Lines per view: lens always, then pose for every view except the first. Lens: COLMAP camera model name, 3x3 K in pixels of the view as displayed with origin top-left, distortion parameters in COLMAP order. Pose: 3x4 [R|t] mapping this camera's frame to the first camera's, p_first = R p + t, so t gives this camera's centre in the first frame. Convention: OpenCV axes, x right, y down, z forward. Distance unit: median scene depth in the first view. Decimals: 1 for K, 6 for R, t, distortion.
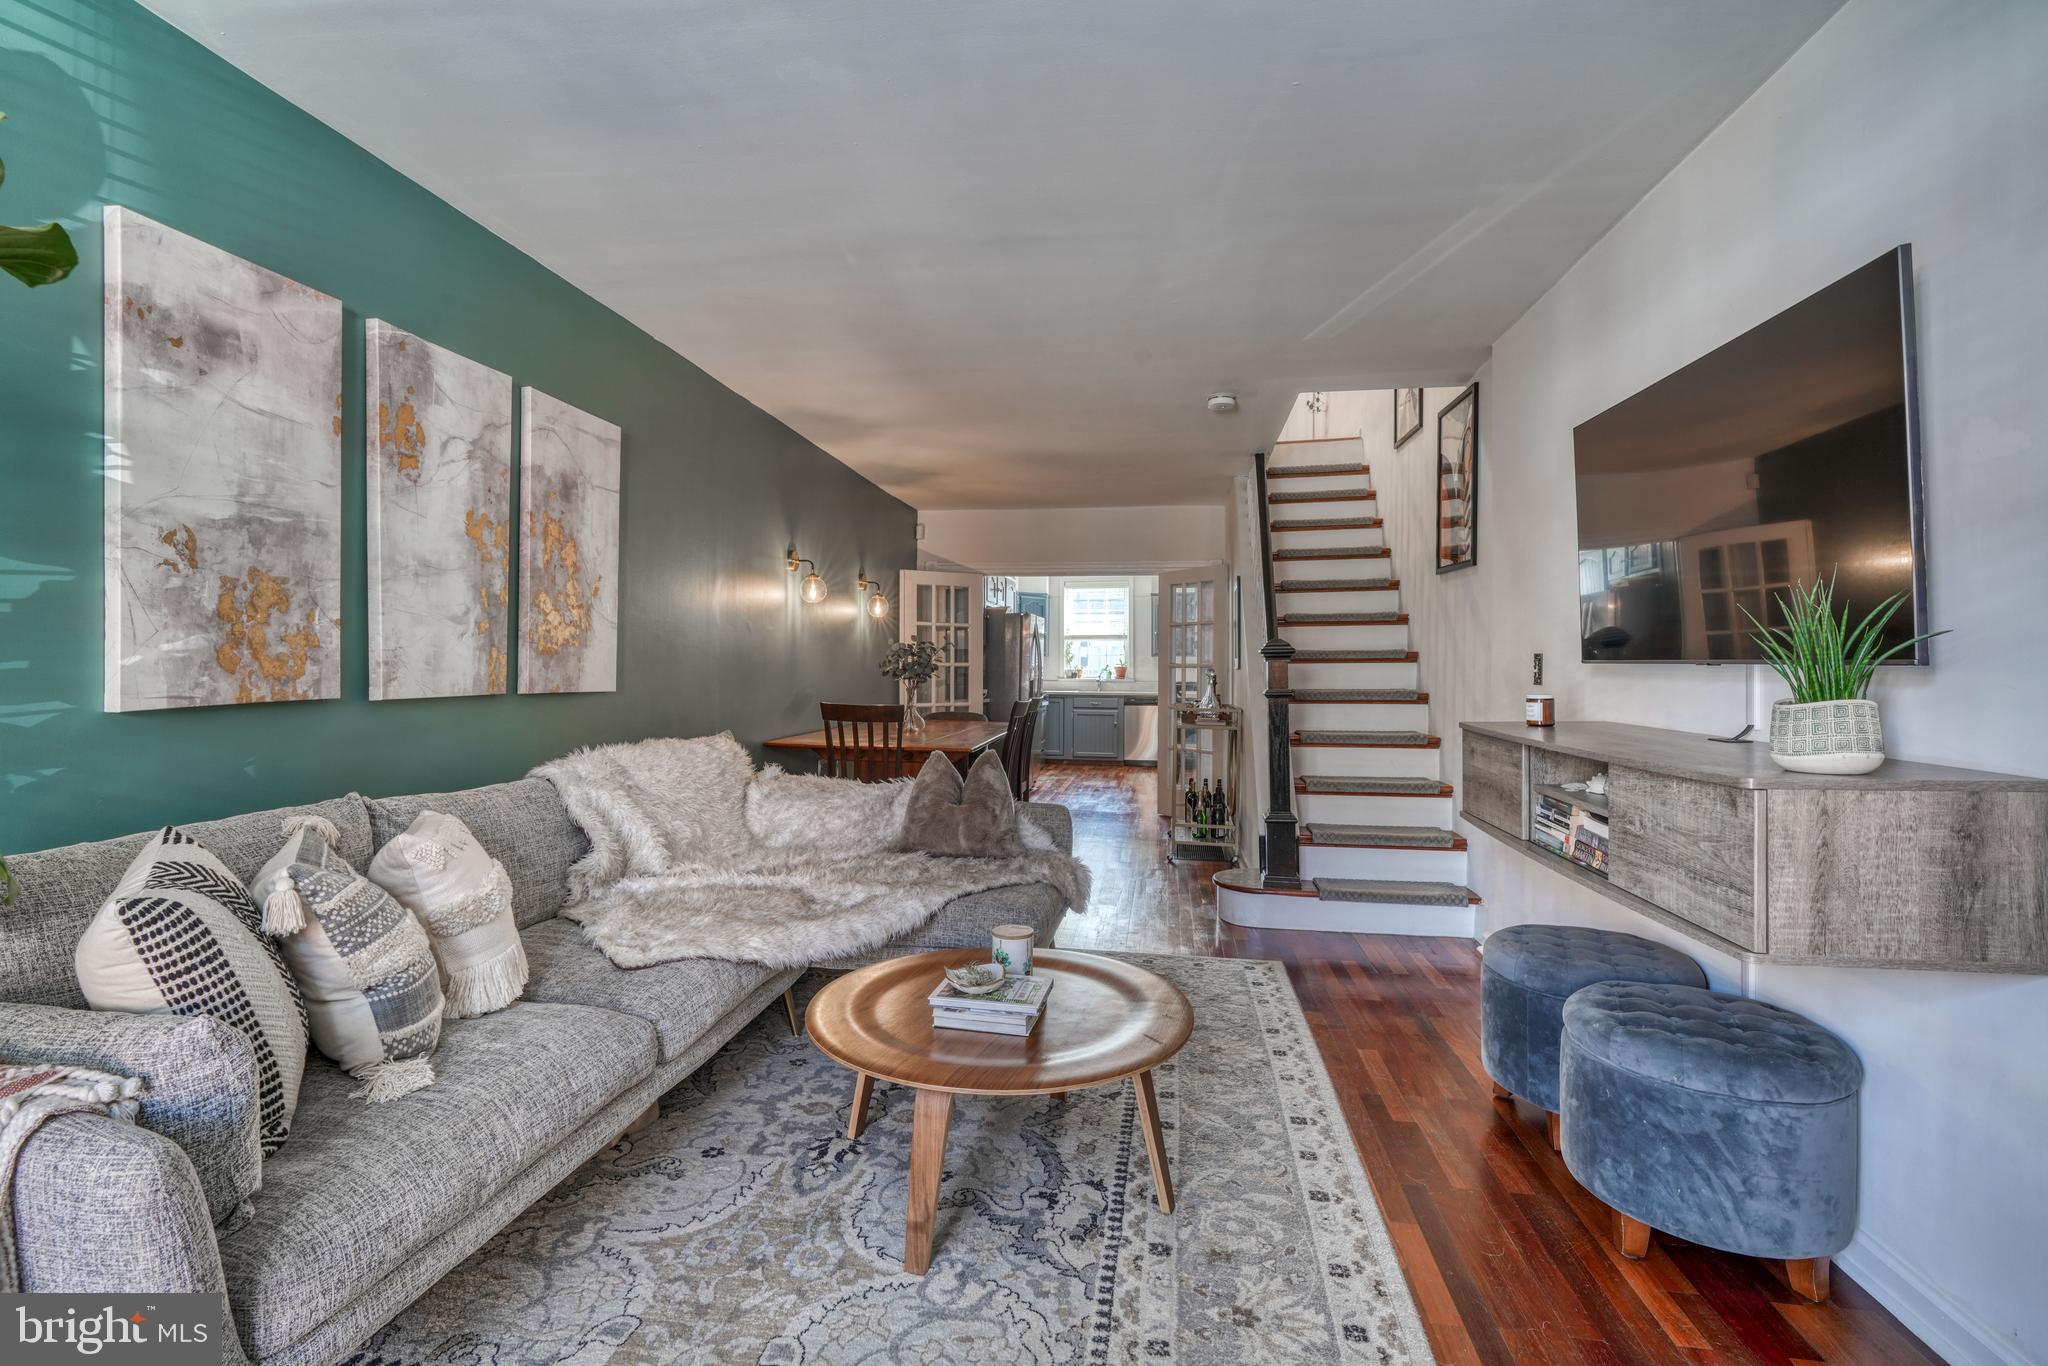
lens RADIAL K [[922.4, 0, 1020.6], [0, 922.4, 654.1], [0, 0, 1]] dist [-0.011959, 0.005147]
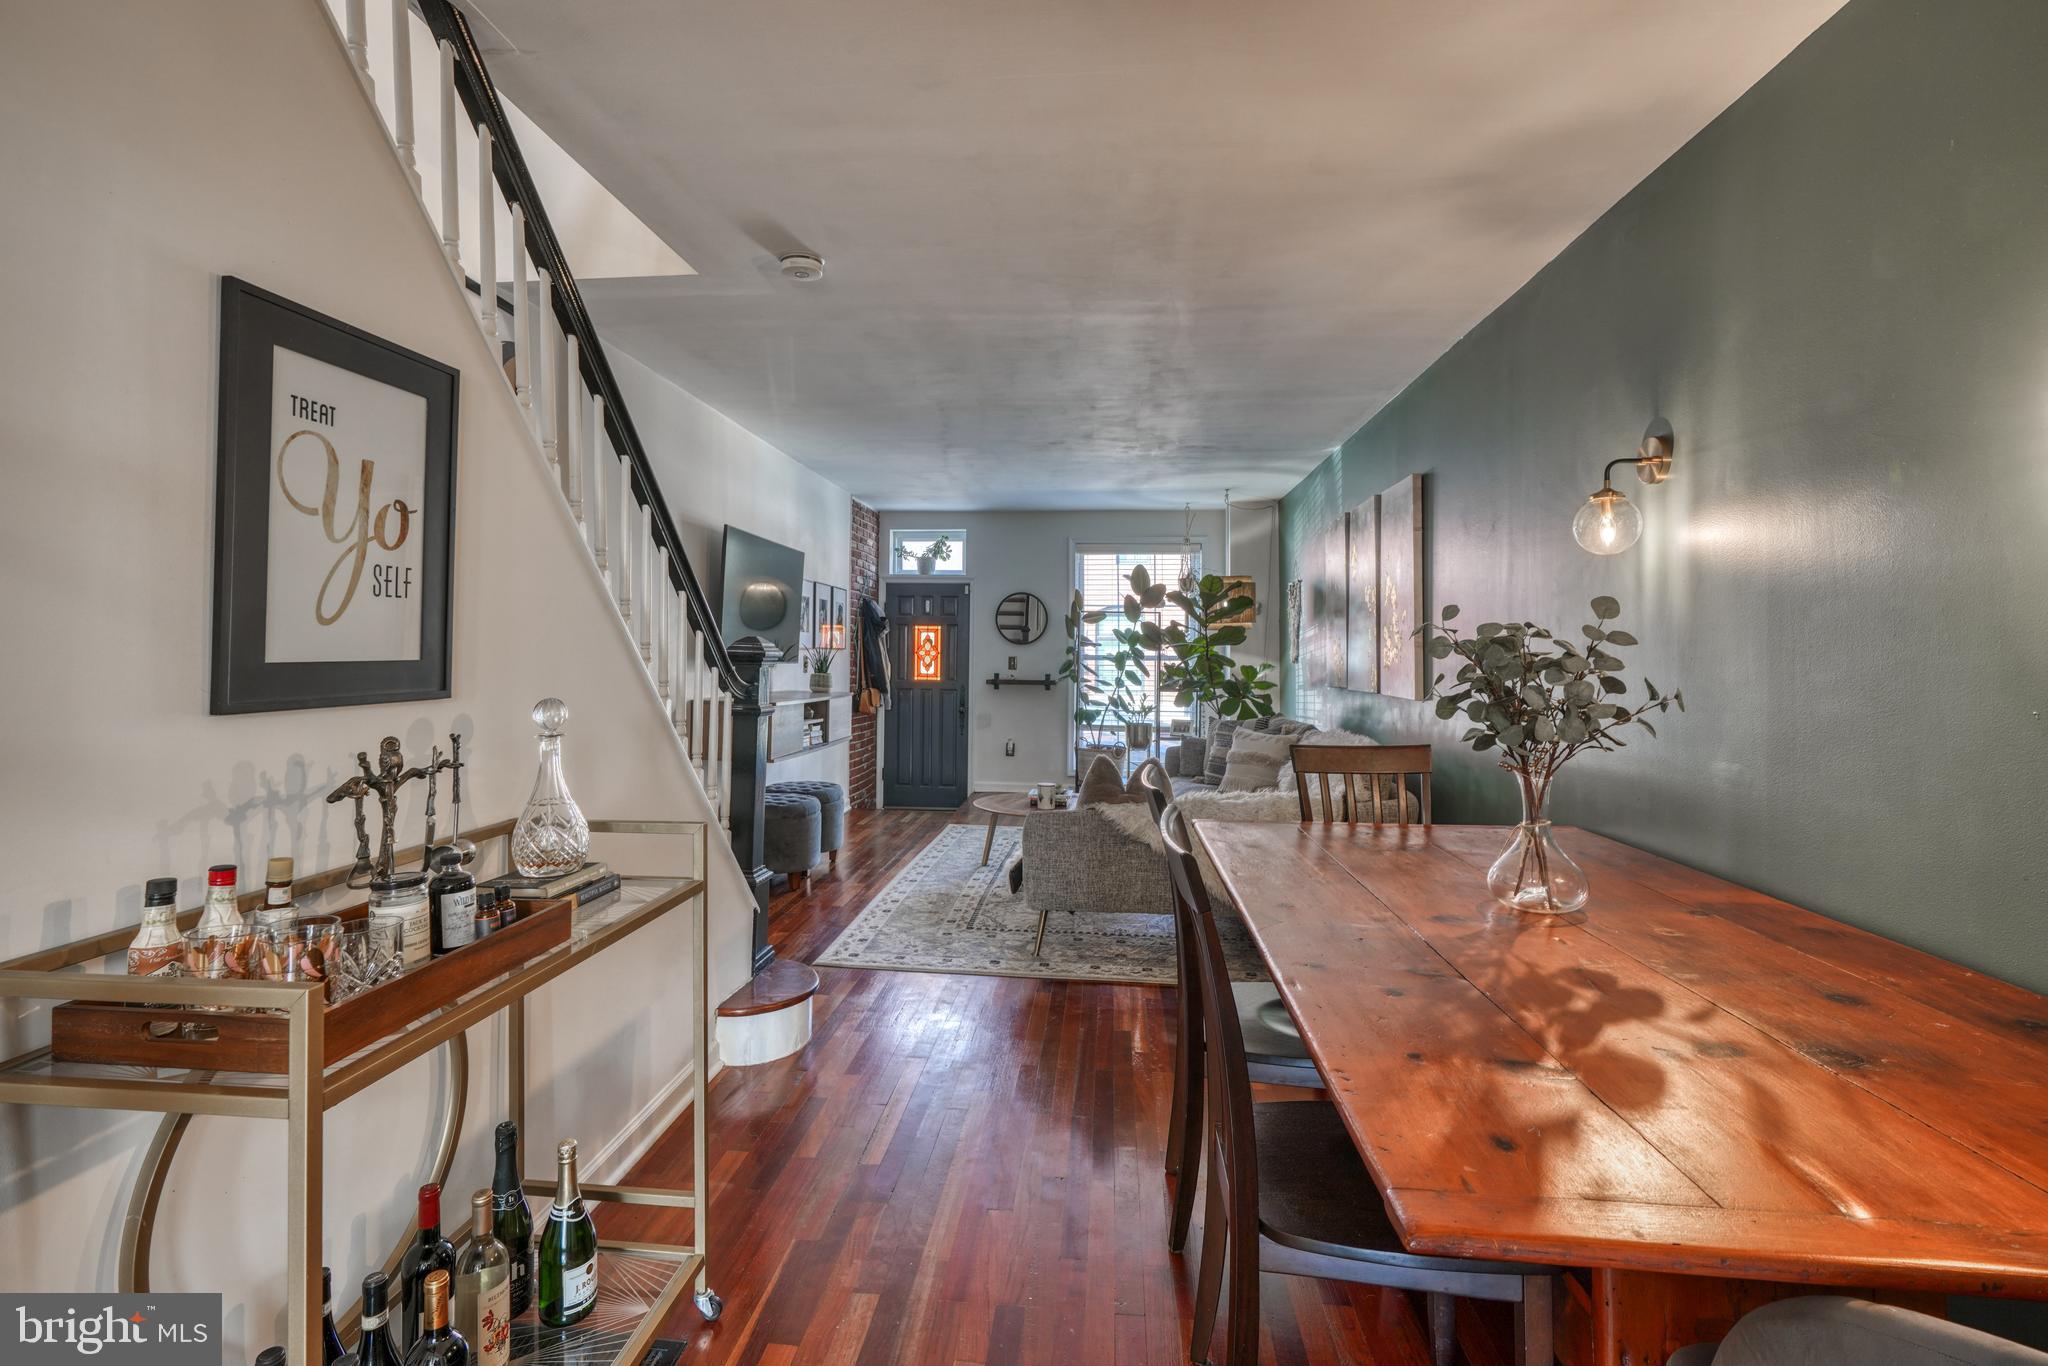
lens RADIAL K [[954.1, 0, 996.9], [0, 954.1, 623.7], [0, 0, 1]] dist [-0.012856, 0.000032]
pose [[-0.999197, -0.016733, -0.036396, 0.203314], [-0.015079, 0.998862, -0.045251, 0.008857], [0.037112, -0.044666, -0.998312, 3.320484]]
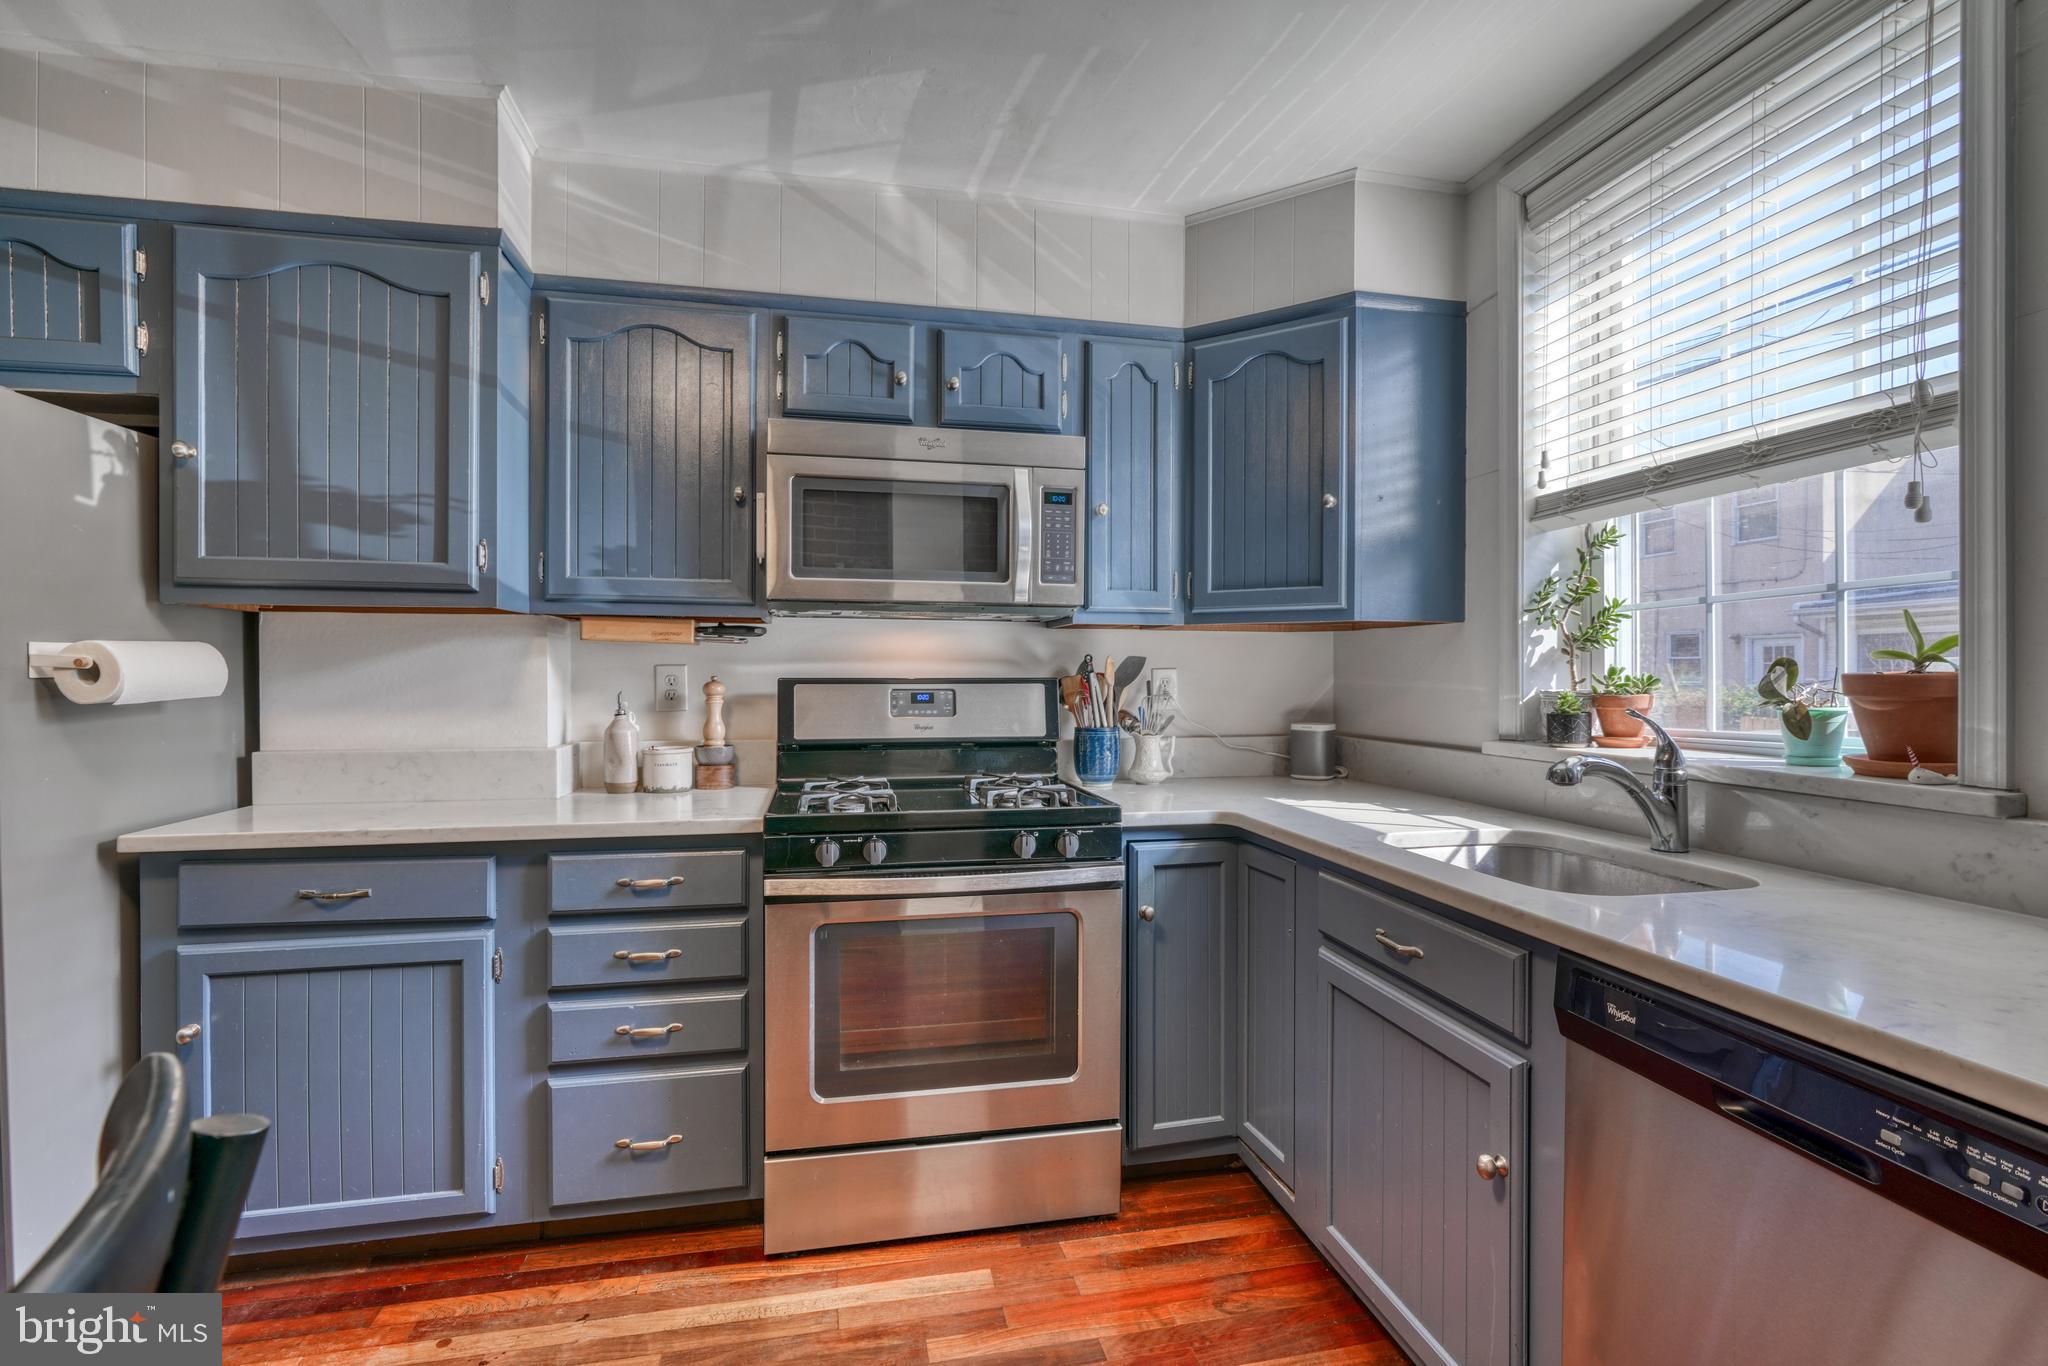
lens RADIAL K [[932.1, 0, 1012.6], [0, 932.1, 679.2], [0, 0, 1]] dist [-0.013119, 0.005873]
pose [[0.352267, -0.001343, -0.935899, 0.952221], [0.015959, 0.999862, 0.004572, 0.064383], [0.935763, -0.016547, 0.352240, 4.505850]]
